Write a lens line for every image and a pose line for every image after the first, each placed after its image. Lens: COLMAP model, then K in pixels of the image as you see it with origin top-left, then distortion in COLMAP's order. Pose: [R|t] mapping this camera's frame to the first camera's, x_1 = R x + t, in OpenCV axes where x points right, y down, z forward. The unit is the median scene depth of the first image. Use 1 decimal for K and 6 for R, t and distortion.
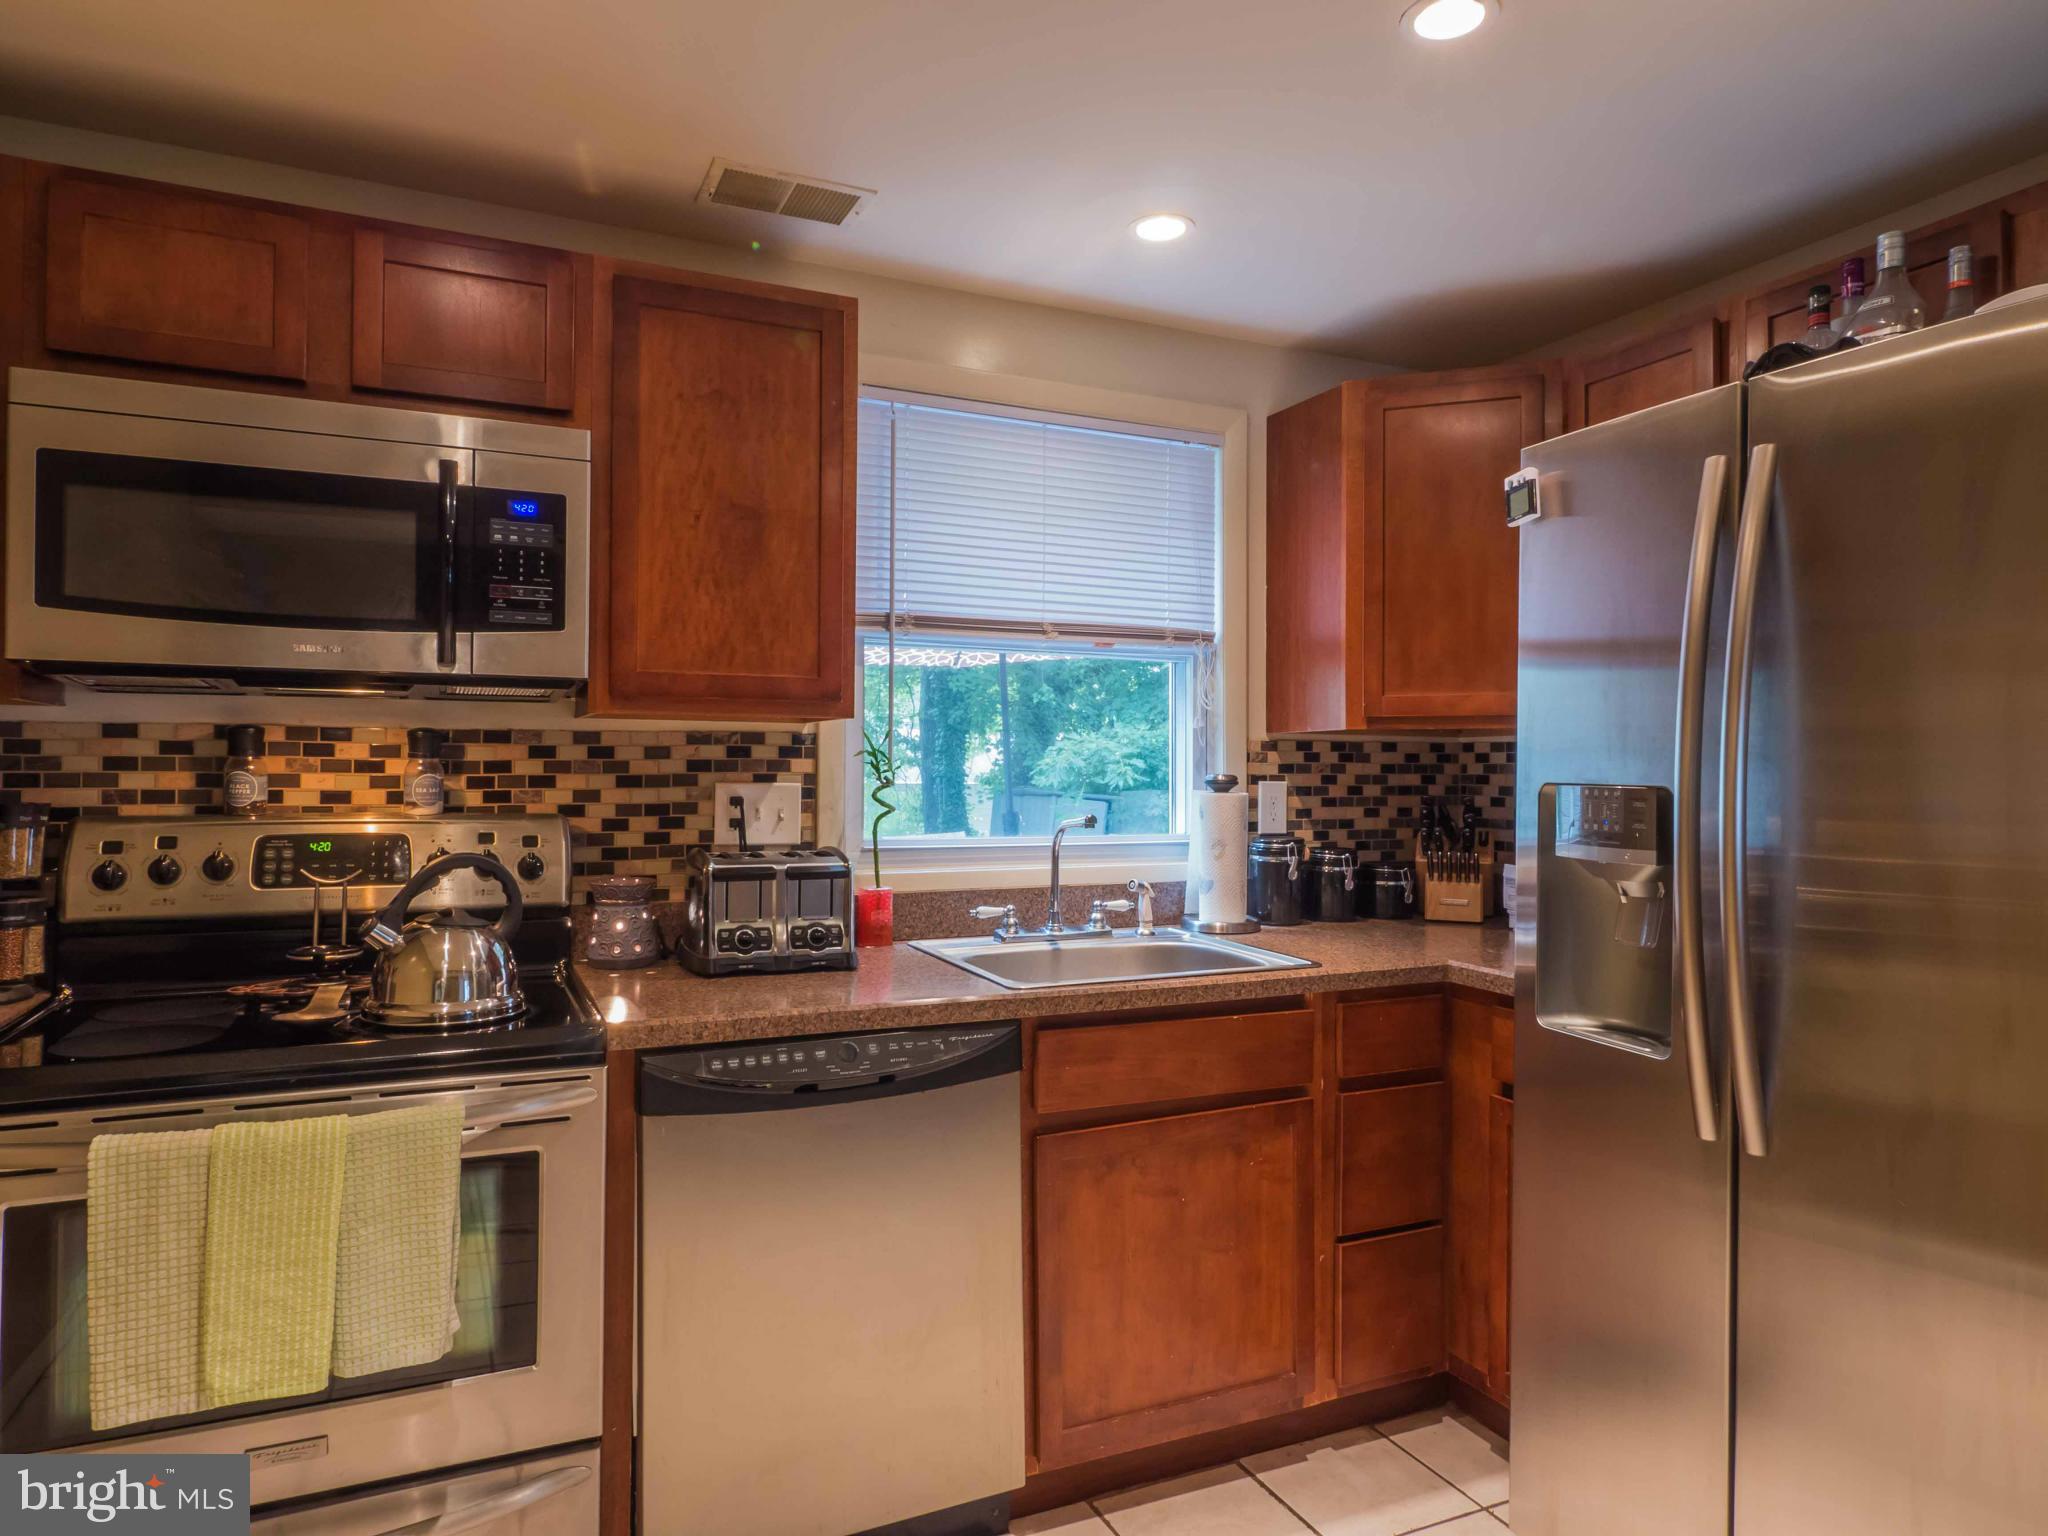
lens RADIAL K [[1238.9, 0, 1024.0], [0, 1238.9, 768.0], [0, 0, 1]] dist [0.001772, -0.000856]
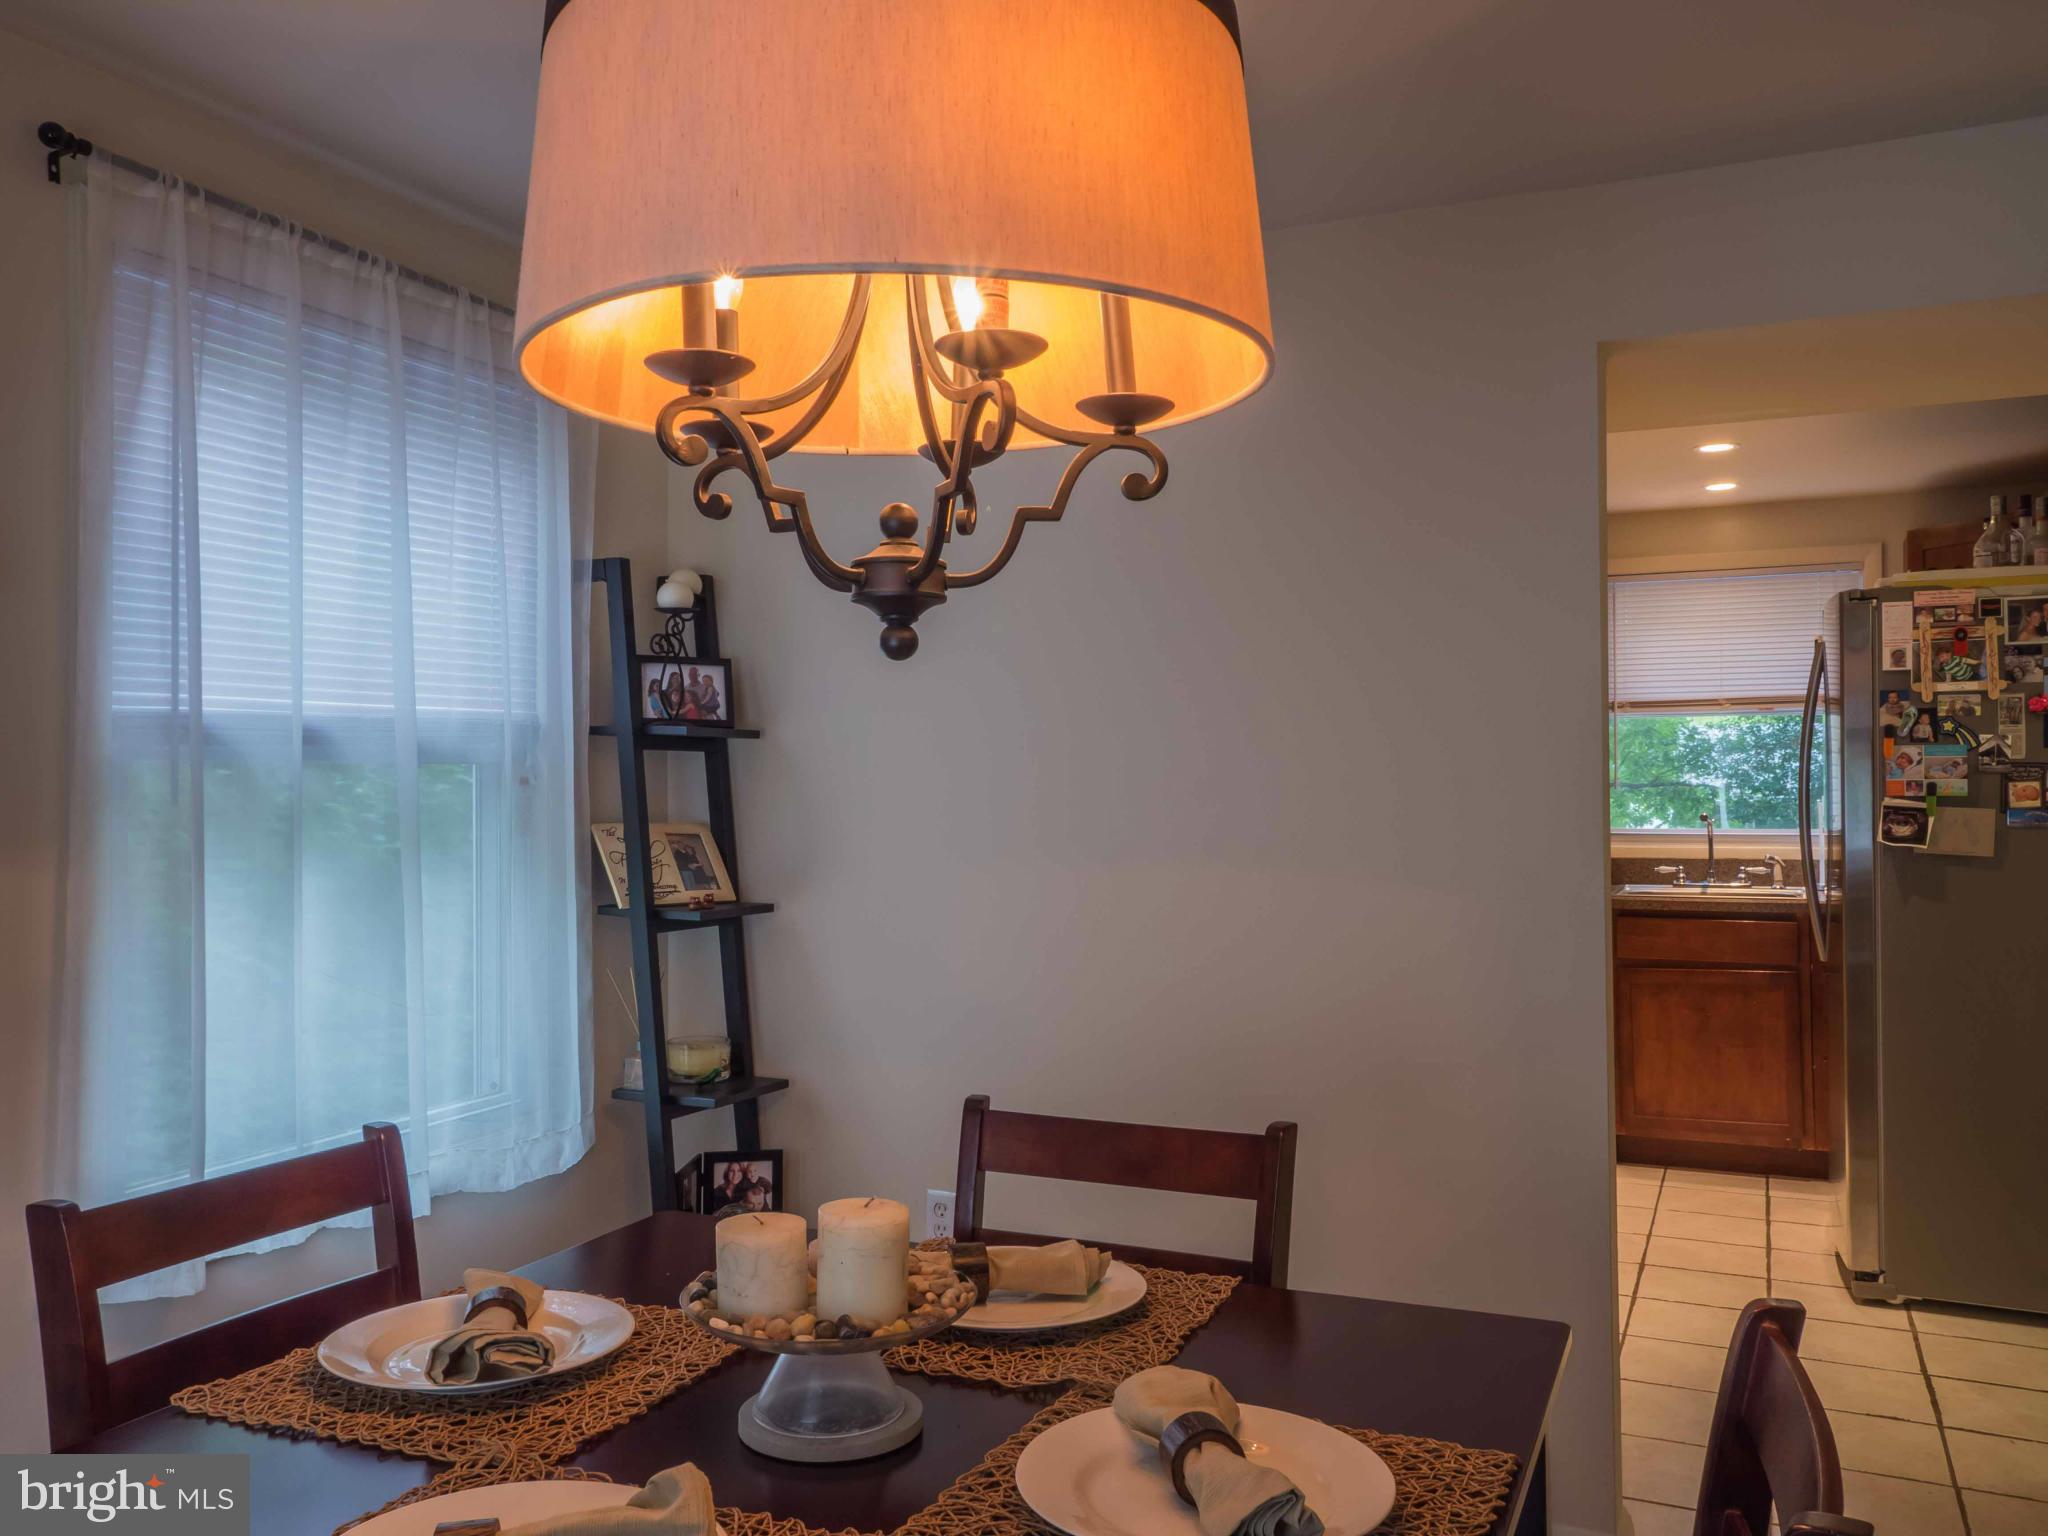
lens RADIAL K [[1645.7, 0, 1024.0], [0, 1645.7, 768.0], [0, 0, 1]] dist [0.003425, 0.002837]
pose [[0.656460, -0.018241, -0.754140, 1.359144], [0.013779, 0.999831, -0.012190, -0.014363], [0.754235, -0.002389, 0.656600, -1.461039]]
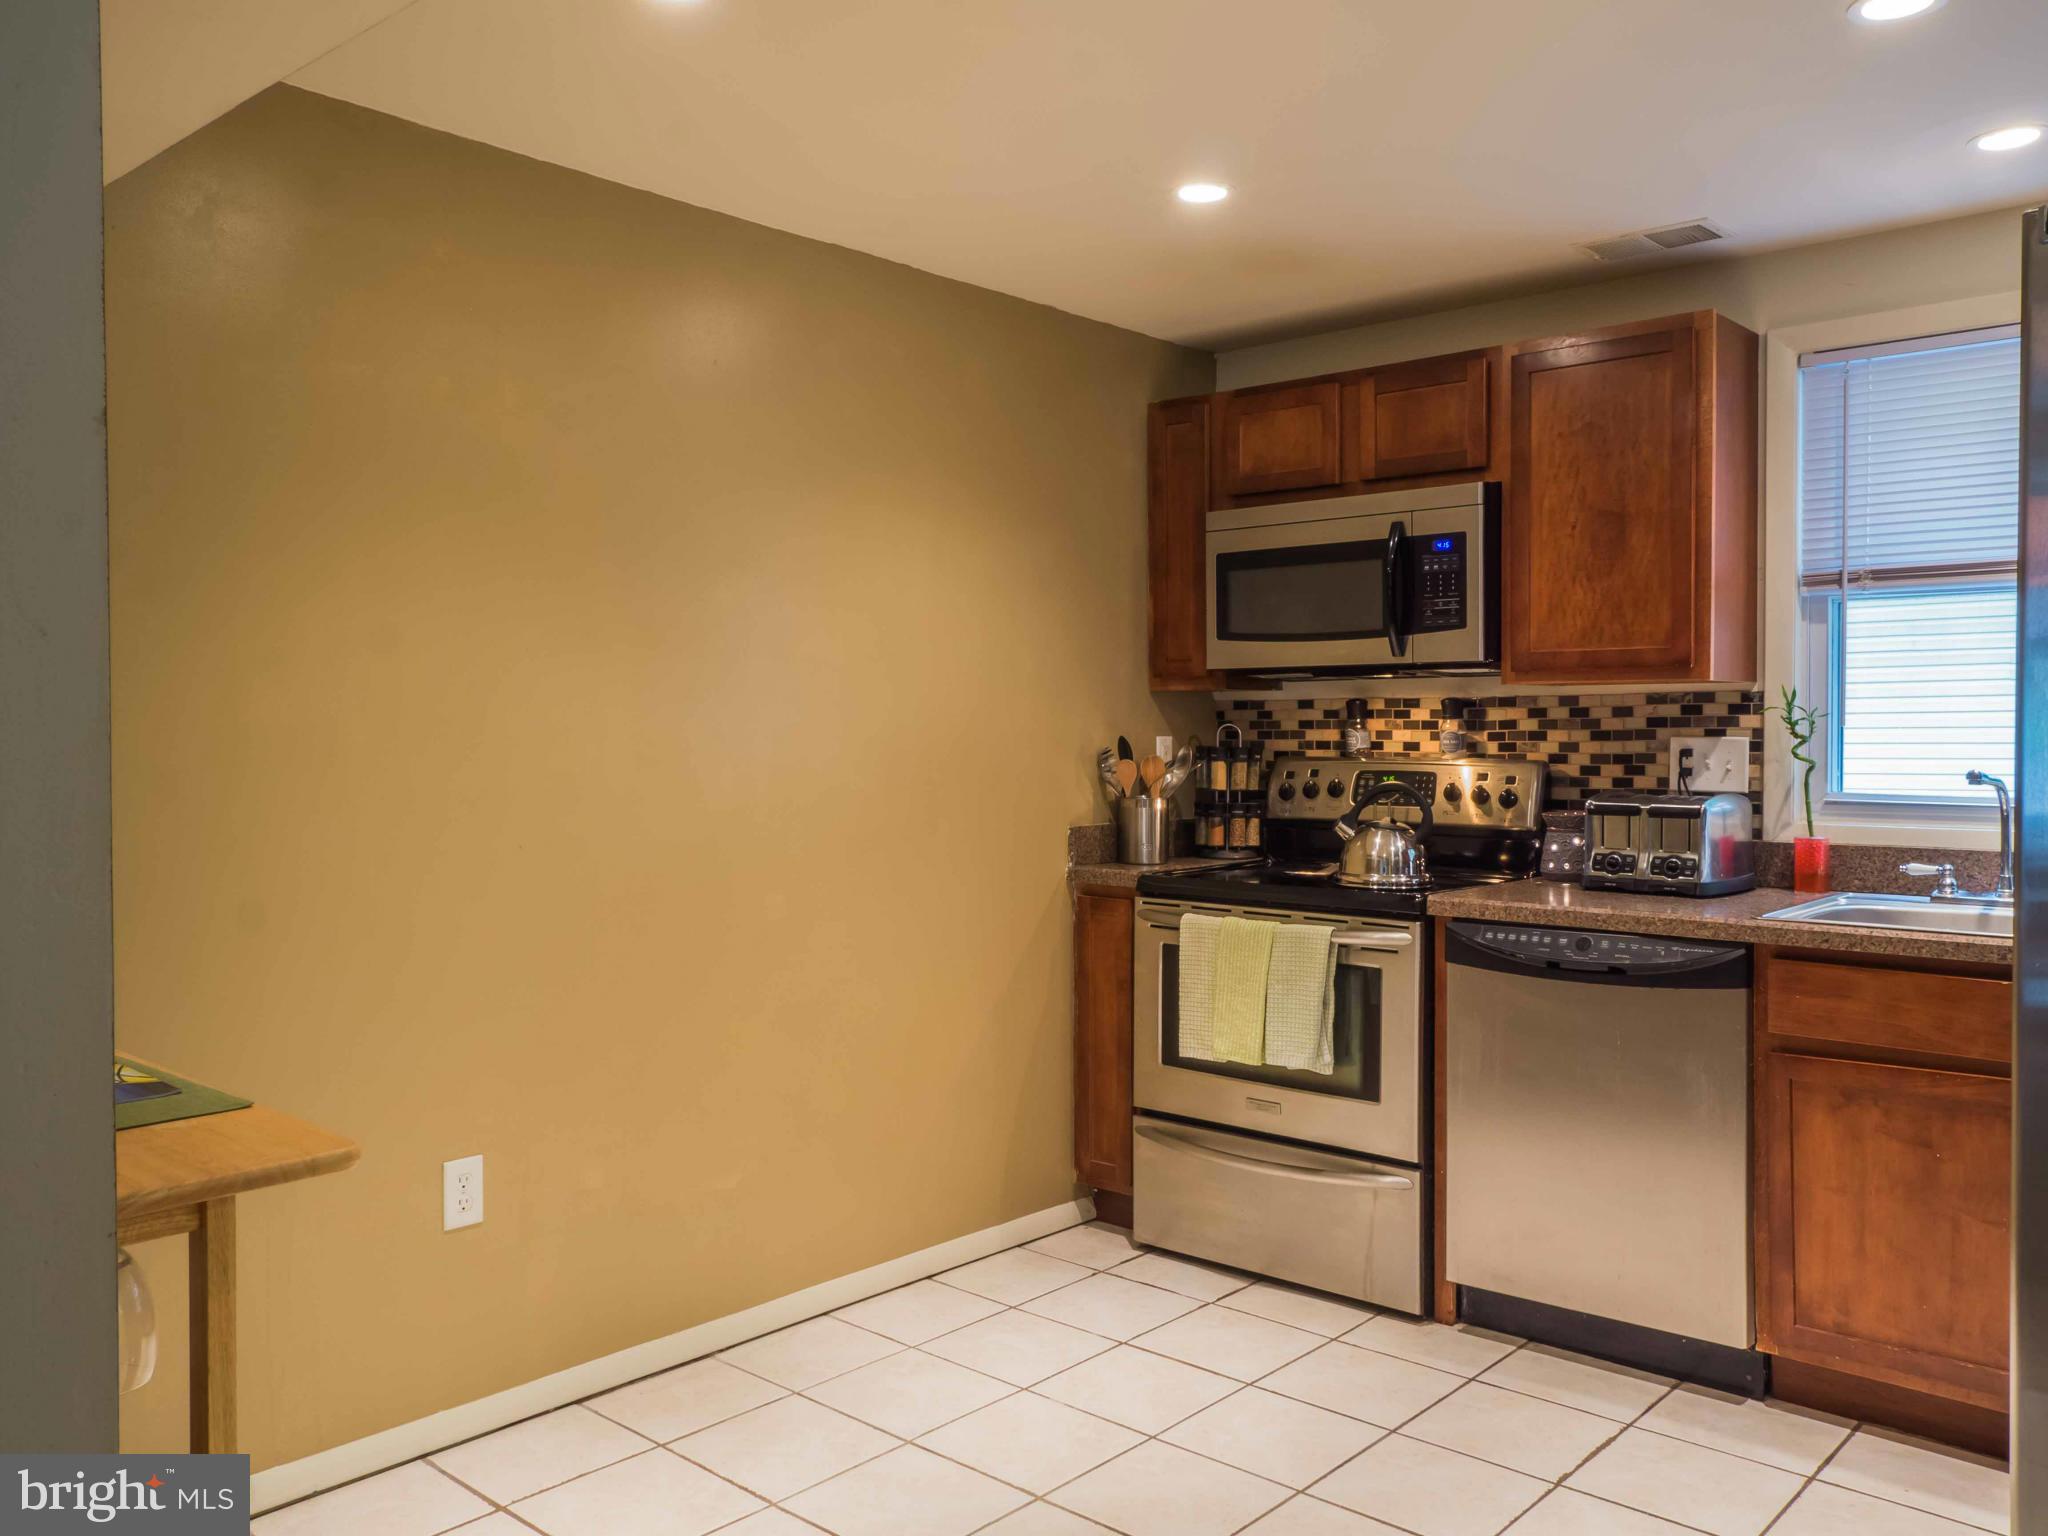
lens RADIAL K [[1645.7, 0, 1024.0], [0, 1645.7, 768.0], [0, 0, 1]] dist [0.003425, 0.002837]
pose [[0.404066, 0.016790, -0.914576, 1.039013], [0.007584, 0.999736, 0.021704, 0.003504], [0.914698, -0.015706, 0.403832, -0.200028]]
